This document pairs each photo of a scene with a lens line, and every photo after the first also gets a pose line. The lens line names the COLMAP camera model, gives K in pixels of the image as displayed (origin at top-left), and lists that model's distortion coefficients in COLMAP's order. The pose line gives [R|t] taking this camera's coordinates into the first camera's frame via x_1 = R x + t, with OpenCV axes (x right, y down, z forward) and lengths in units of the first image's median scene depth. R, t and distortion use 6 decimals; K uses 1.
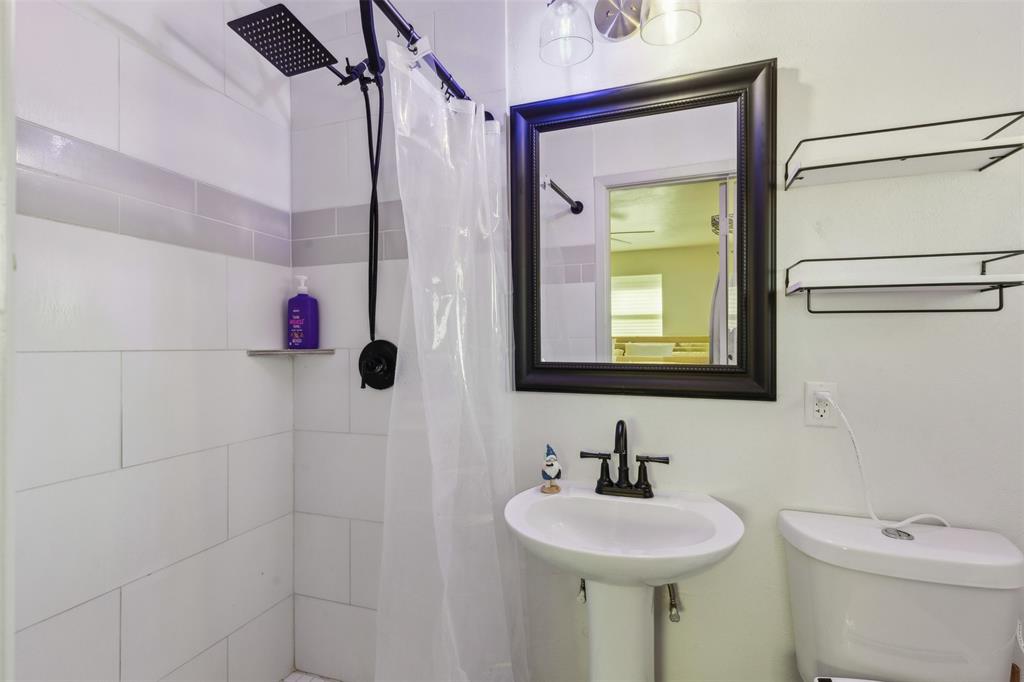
lens RADIAL K [[475.3, 0, 516.6], [0, 475.3, 340.6], [0, 0, 1]] dist [0.011688, -0.003069]
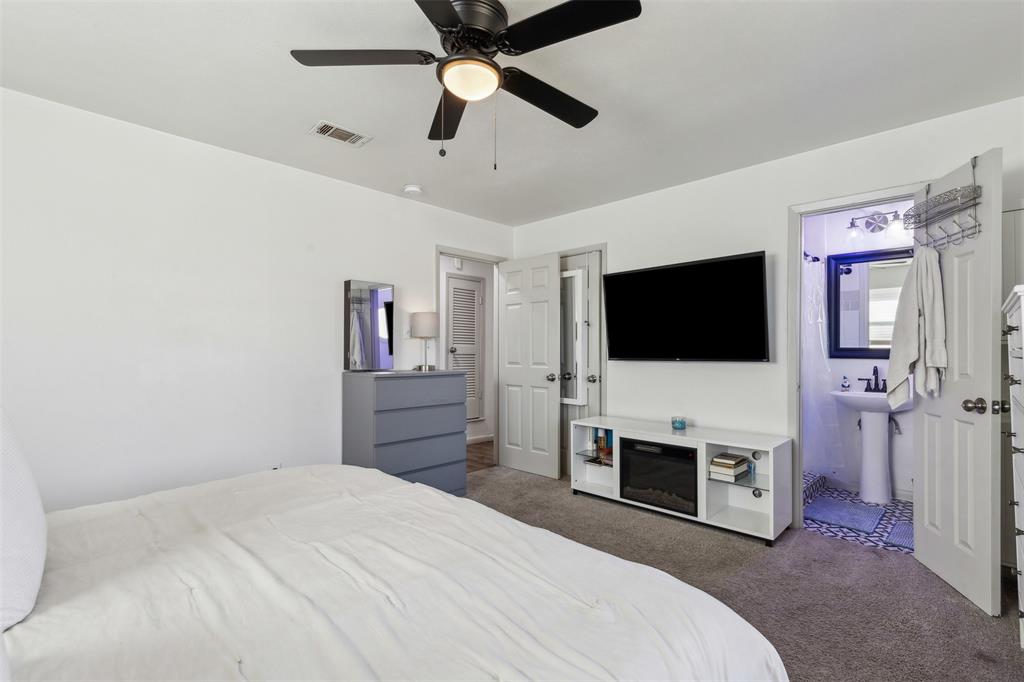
lens RADIAL K [[475.3, 0, 504.7], [0, 475.3, 347.2], [0, 0, 1]] dist [0.011688, -0.003069]
pose [[0.900130, 0.007809, -0.435552, -0.521755], [-0.005259, 0.999961, 0.007060, 0.034391], [0.435590, -0.004065, 0.900136, -2.483404]]
